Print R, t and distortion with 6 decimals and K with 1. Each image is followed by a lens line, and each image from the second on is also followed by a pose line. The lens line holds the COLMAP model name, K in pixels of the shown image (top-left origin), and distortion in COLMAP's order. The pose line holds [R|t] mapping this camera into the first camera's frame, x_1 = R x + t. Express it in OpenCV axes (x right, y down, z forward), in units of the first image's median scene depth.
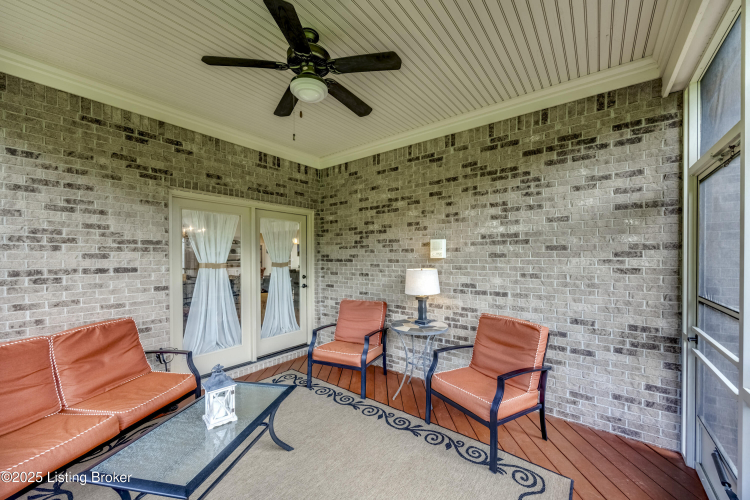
lens RADIAL K [[288.9, 0, 382.0], [0, 288.9, 258.9], [0, 0, 1]] dist [-0.004863, -0.000288]
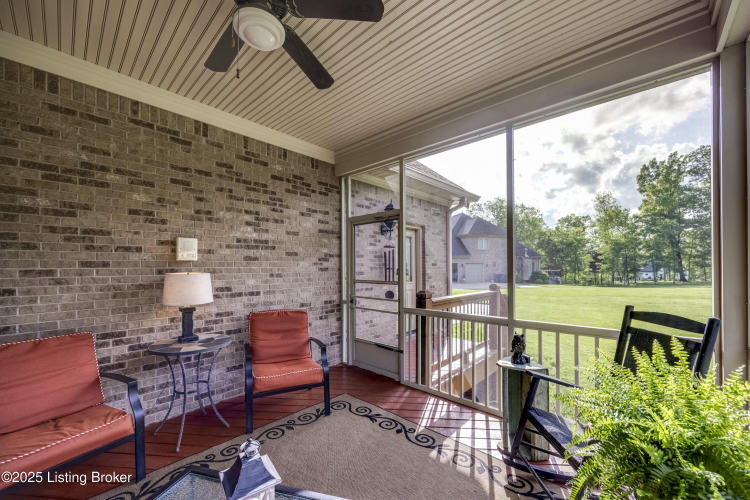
lens RADIAL K [[288.9, 0, 369.9], [0, 288.9, 263.3], [0, 0, 1]] dist [-0.004863, -0.000288]
pose [[0.114752, 0.012870, 0.993311, -0.640610], [0.012635, 0.999816, -0.014414, 0.026985], [-0.993314, 0.014204, 0.114569, 0.425204]]
